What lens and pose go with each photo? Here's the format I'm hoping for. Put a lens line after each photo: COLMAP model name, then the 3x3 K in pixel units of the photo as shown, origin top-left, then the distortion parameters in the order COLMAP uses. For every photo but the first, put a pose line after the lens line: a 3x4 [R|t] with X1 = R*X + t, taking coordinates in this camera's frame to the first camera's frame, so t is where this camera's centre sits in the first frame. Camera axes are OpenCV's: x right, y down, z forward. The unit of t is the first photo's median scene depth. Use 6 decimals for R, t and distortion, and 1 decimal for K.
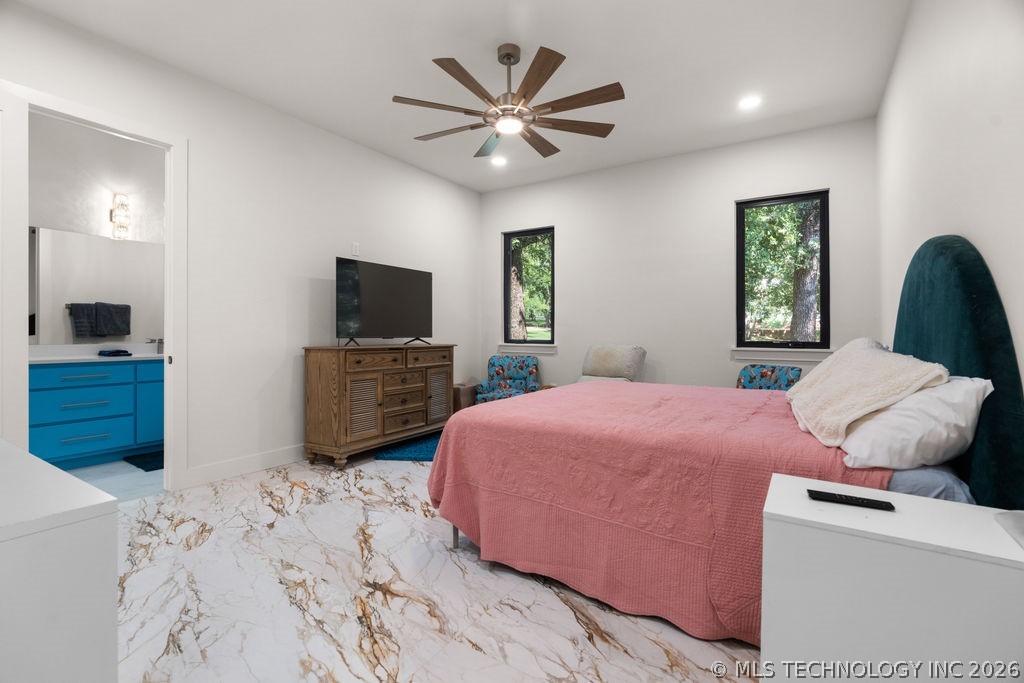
lens RADIAL K [[457.9, 0, 513.2], [0, 457.9, 335.2], [0, 0, 1]] dist [0.001724, 0.000020]
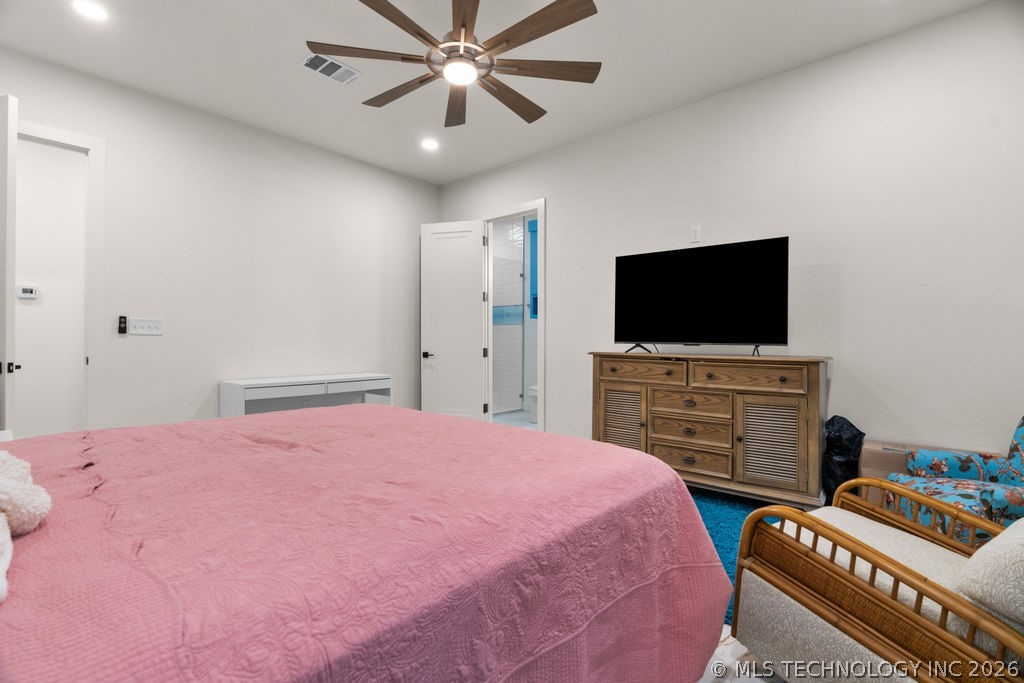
lens RADIAL K [[457.9, 0, 512.9], [0, 457.9, 340.5], [0, 0, 1]] dist [0.001724, 0.000020]
pose [[-0.132312, 0.002764, -0.991204, 0.518499], [-0.008134, 0.999959, 0.003874, -0.001293], [0.991175, 0.008575, -0.132284, 0.820467]]
